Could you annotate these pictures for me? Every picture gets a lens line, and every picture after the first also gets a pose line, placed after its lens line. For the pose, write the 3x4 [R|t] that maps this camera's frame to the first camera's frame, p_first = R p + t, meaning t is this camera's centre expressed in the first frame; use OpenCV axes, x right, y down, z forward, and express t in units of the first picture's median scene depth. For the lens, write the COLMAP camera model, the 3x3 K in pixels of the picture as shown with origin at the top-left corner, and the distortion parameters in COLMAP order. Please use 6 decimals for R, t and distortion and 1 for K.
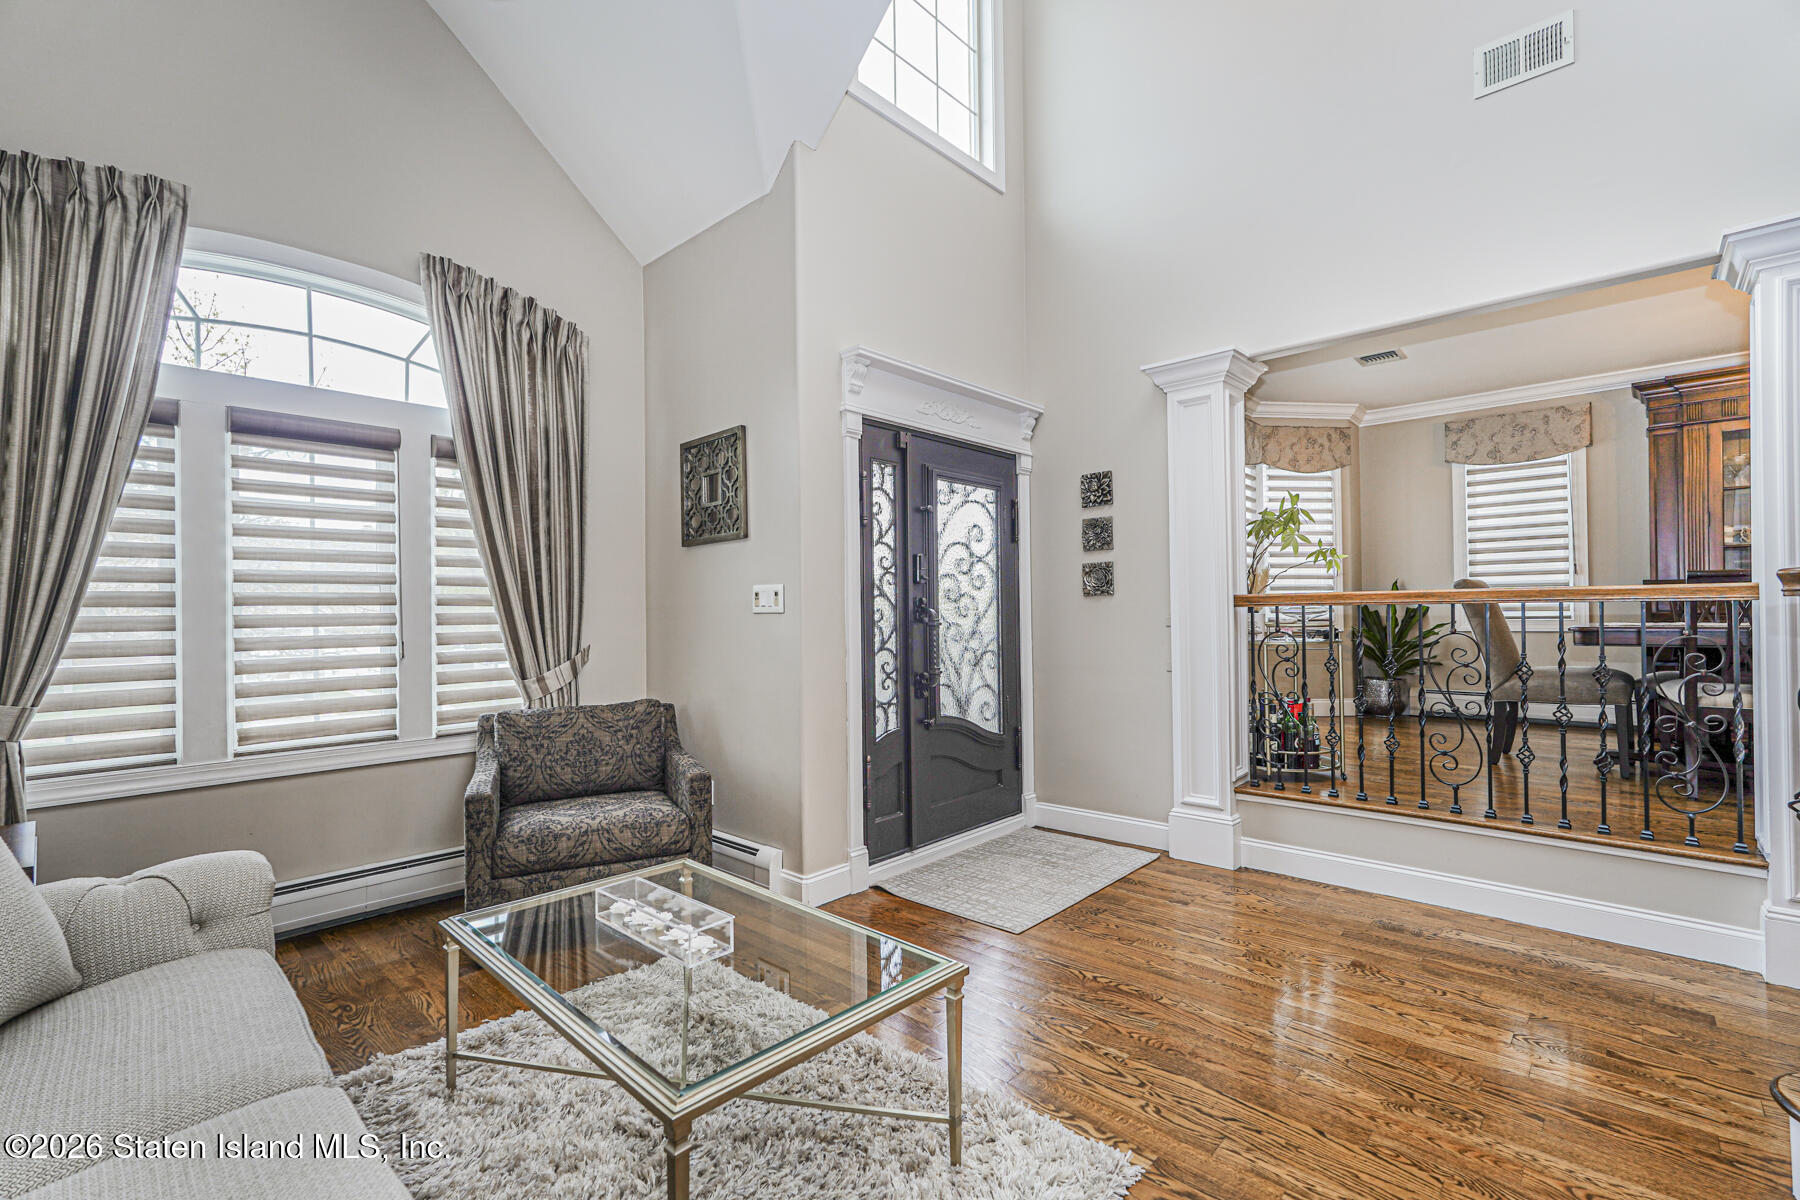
lens RADIAL K [[797.6, 0, 904.0], [0, 797.6, 608.3], [0, 0, 1]] dist [-0.009978, 0.006341]
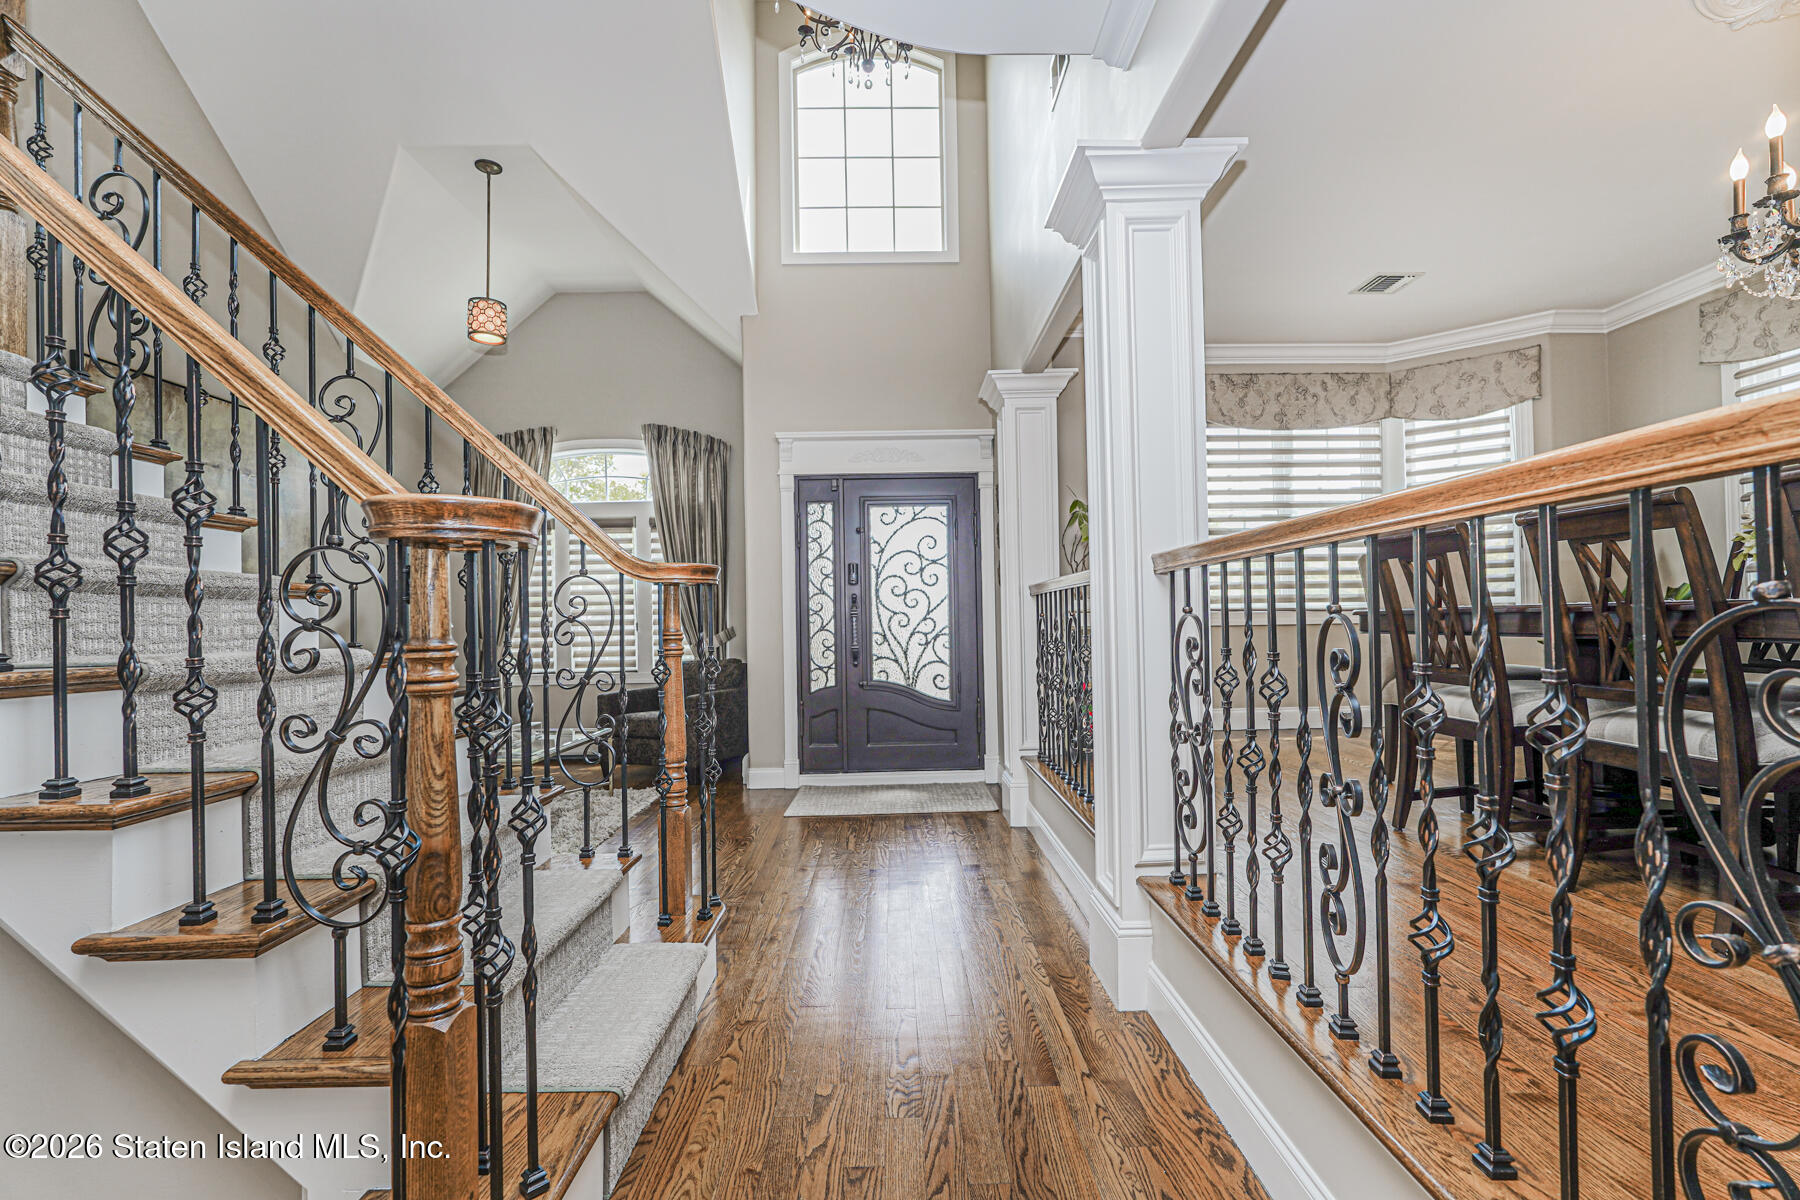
lens RADIAL K [[797.6, 0, 896.0], [0, 797.6, 606.9], [0, 0, 1]] dist [-0.009978, 0.006341]
pose [[0.690347, -0.010725, -0.723399, 1.108472], [0.016796, 0.999858, 0.001205, 0.008428], [0.723284, -0.012982, 0.690429, 0.086468]]
